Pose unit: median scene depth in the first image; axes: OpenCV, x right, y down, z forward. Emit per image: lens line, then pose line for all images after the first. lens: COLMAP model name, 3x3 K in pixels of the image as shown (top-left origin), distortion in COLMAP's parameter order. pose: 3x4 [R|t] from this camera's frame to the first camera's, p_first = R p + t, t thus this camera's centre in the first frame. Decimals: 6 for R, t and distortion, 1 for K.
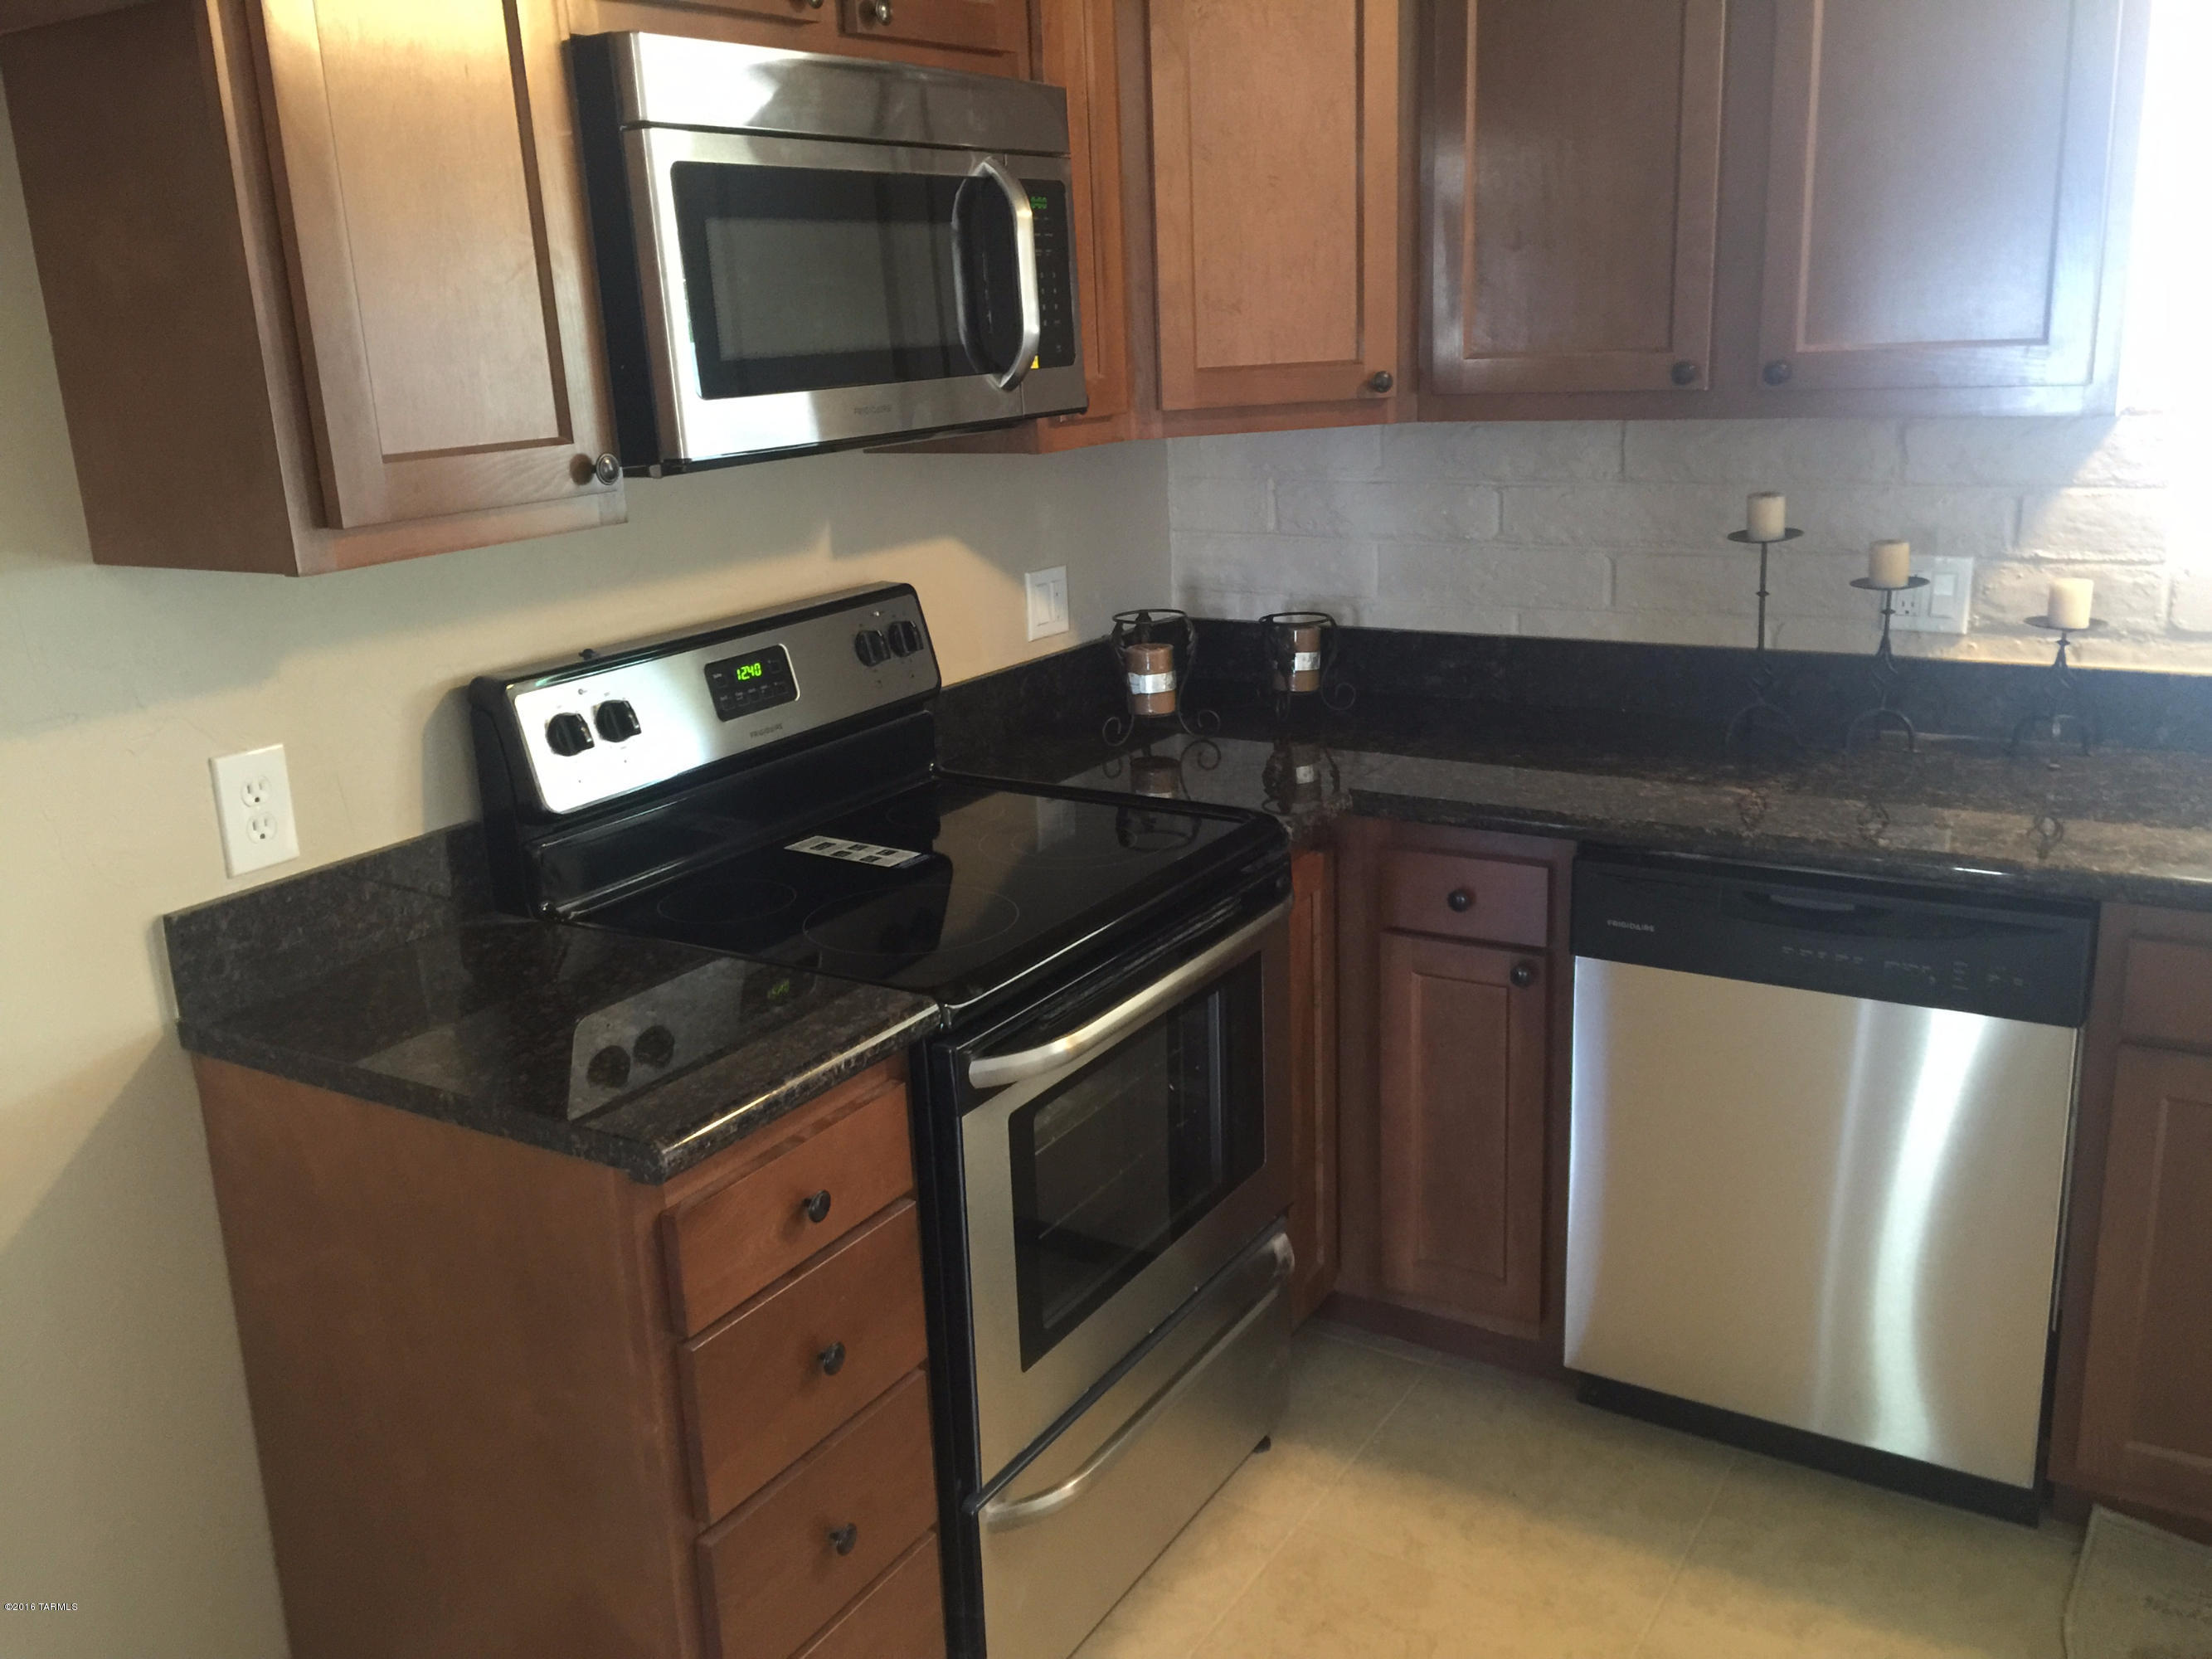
lens RADIAL K [[1888.1, 0, 1084.7], [0, 1888.1, 848.9], [0, 0, 1]] dist [0.072113, -0.076619]
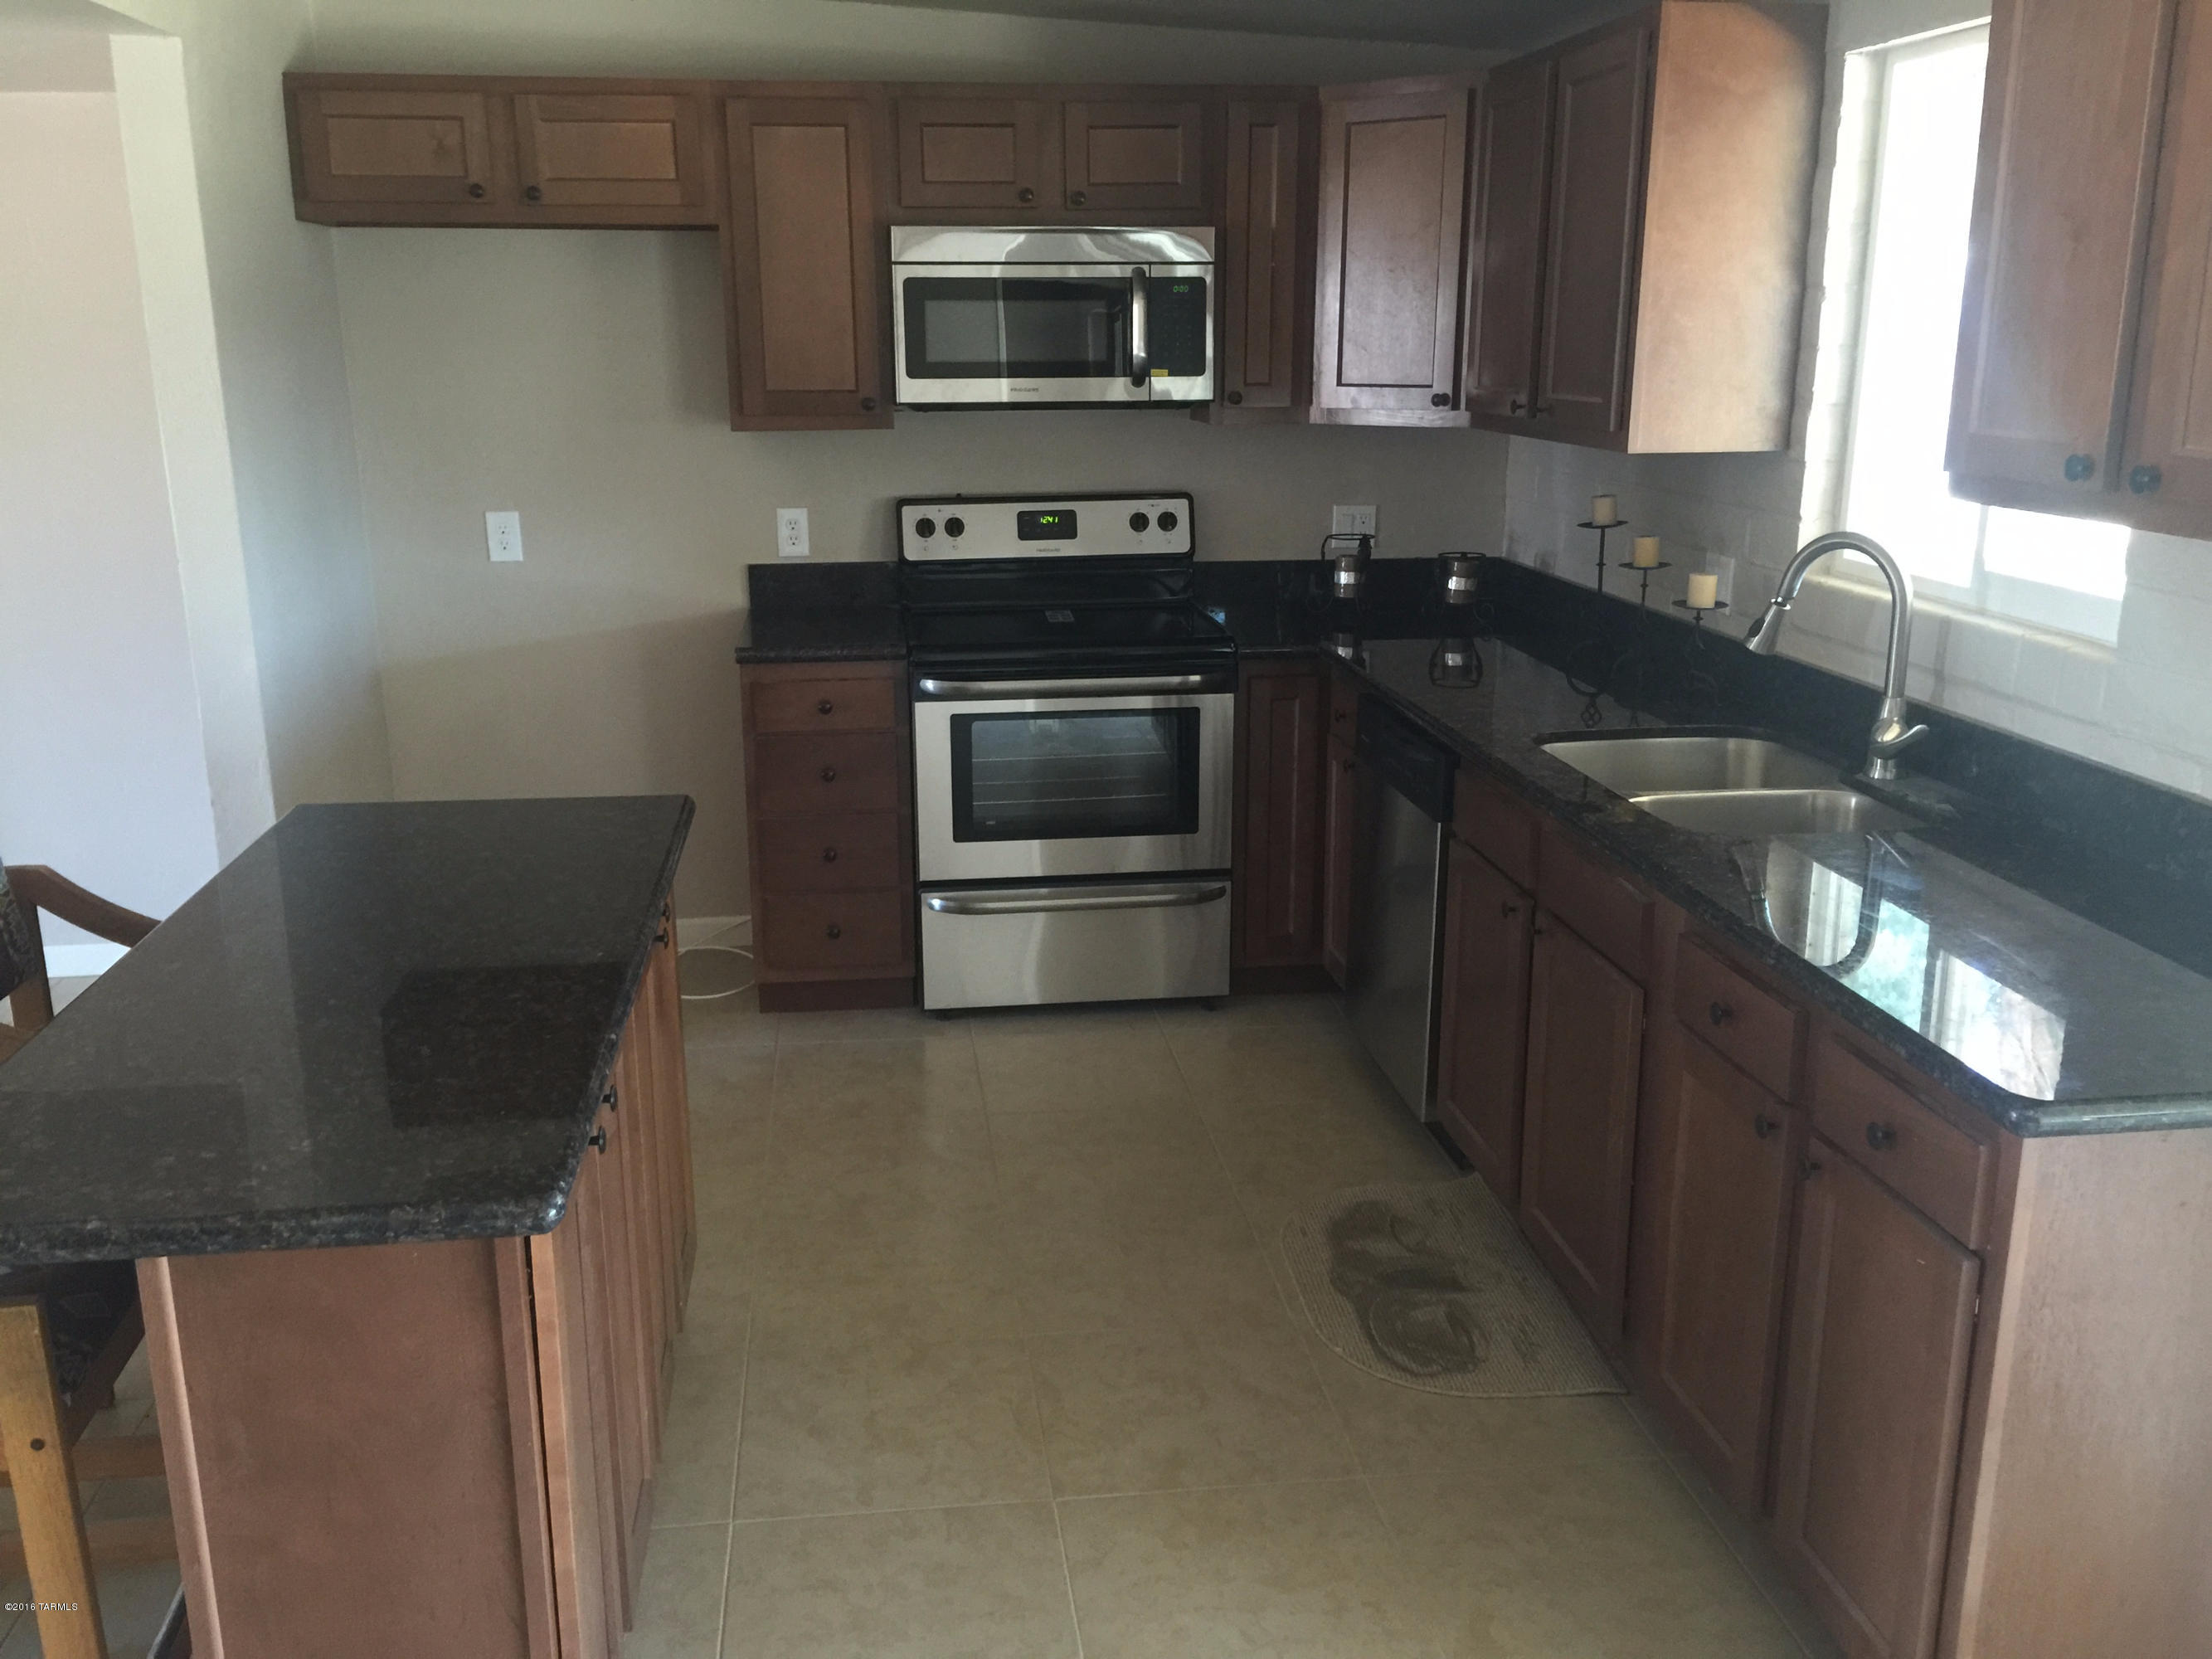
lens RADIAL K [[1888.1, 0, 1084.7], [0, 1888.1, 848.9], [0, 0, 1]] dist [0.072113, -0.076619]
pose [[0.634854, 0.244394, -0.732961, 1.684869], [-0.237289, 0.964481, 0.116063, 0.000566], [0.735292, 0.100241, 0.670297, -0.329036]]
